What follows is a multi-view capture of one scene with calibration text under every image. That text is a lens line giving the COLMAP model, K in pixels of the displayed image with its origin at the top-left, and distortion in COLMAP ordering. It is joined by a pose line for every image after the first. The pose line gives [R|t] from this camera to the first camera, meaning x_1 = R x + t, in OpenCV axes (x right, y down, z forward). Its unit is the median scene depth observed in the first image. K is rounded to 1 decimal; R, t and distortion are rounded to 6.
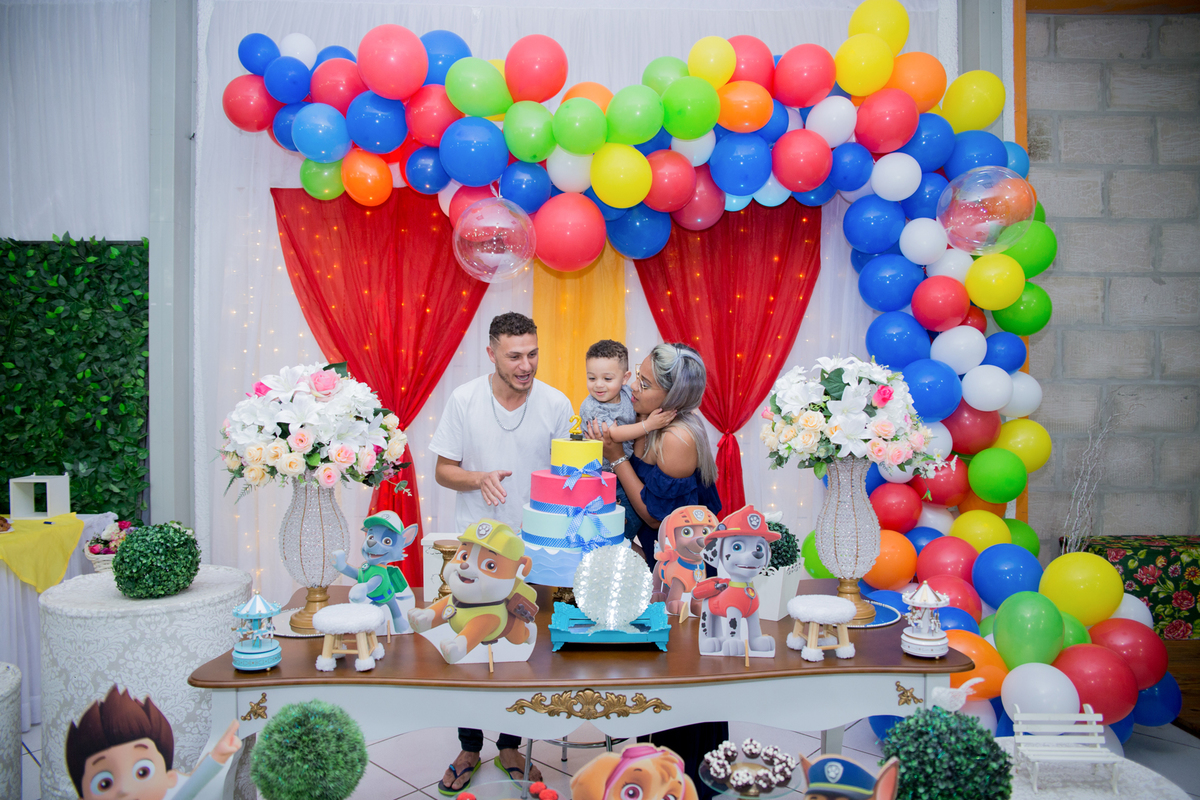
lens RADIAL K [[812.6, 0, 592.9], [0, 812.6, 401.6], [0, 0, 1]] dist [-0.117852, 0.093774]
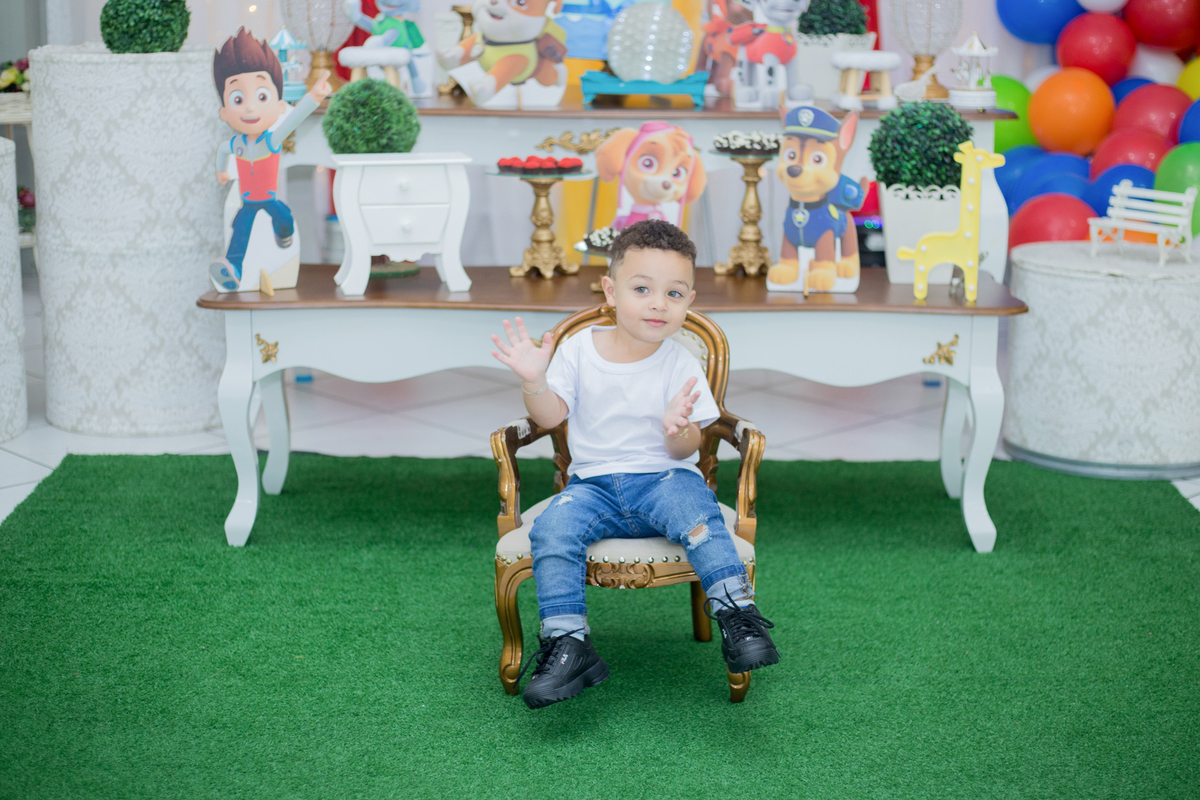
lens RADIAL K [[1911.1, 0, 602.9], [0, 1911.1, 386.0], [0, 0, 1]] dist [-0.100409, -0.066213]
pose [[0.998671, 0.022417, -0.046405, 0.077664], [-0.012237, 0.977836, 0.209016, 0.149179], [0.050062, -0.208171, 0.976810, -1.151185]]
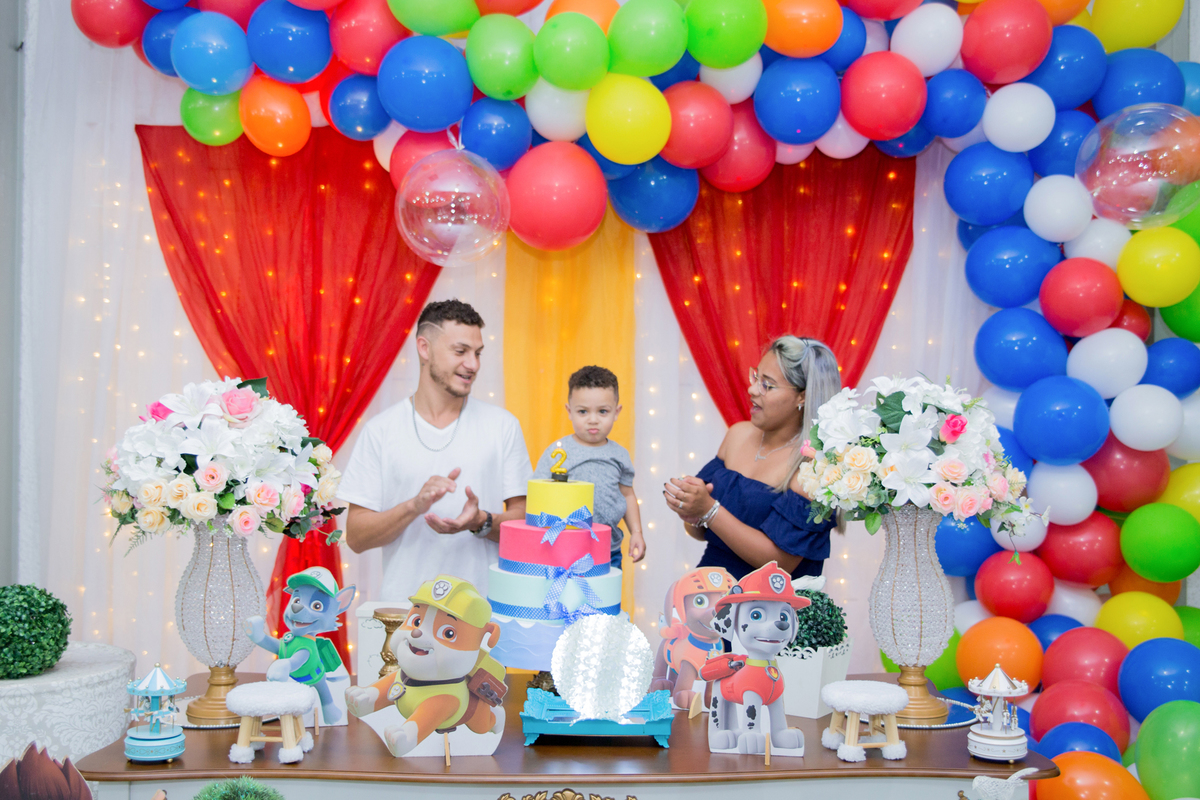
lens RADIAL K [[1282.6, 0, 572.5], [0, 1282.6, 418.2], [0, 0, 1]] dist [-0.049637, 0.098865]
pose [[0.999751, 0.010091, -0.019896, 0.017249], [-0.010284, 0.999901, -0.009619, -0.001008], [0.019797, 0.009821, 0.999756, -0.239116]]
